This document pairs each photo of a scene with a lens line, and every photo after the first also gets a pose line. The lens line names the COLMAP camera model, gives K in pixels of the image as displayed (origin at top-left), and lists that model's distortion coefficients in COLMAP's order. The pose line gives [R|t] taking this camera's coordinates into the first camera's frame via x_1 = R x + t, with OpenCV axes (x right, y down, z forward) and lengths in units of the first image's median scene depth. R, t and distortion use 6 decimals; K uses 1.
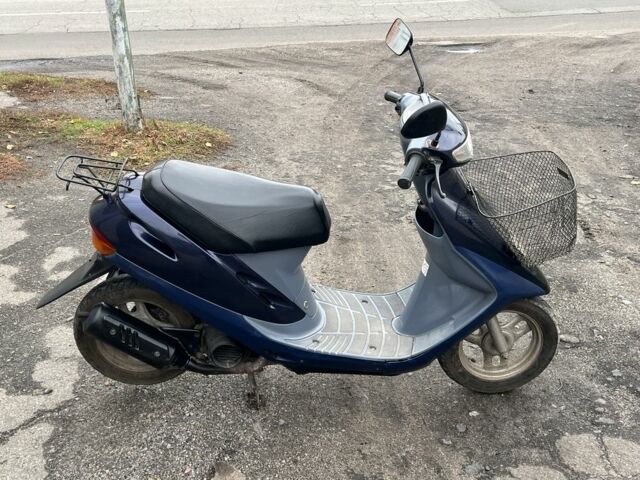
lens RADIAL K [[776.5, 0, 314.5], [0, 776.5, 248.7], [0, 0, 1]] dist [0.182863, -0.477997]
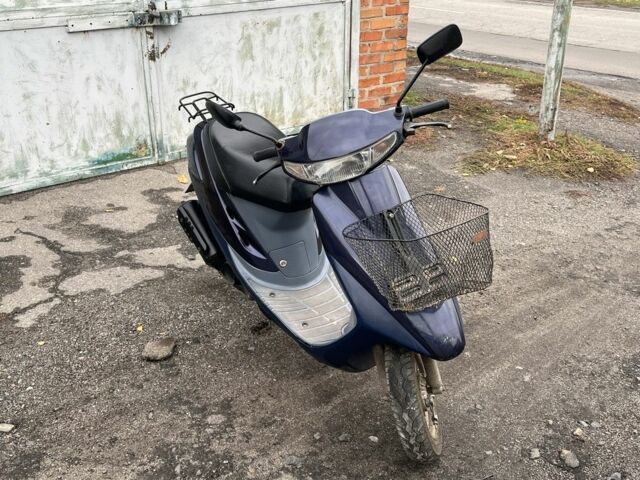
lens RADIAL K [[727.4, 0, 320.0], [0, 727.4, 240.0], [0, 0, 1]] dist [0.142616, -0.281531]
pose [[0.581947, 0.351266, -0.733451, 0.759826], [-0.366180, 0.918482, 0.149341, -0.131380], [0.726120, 0.181667, 0.663135, 0.304481]]
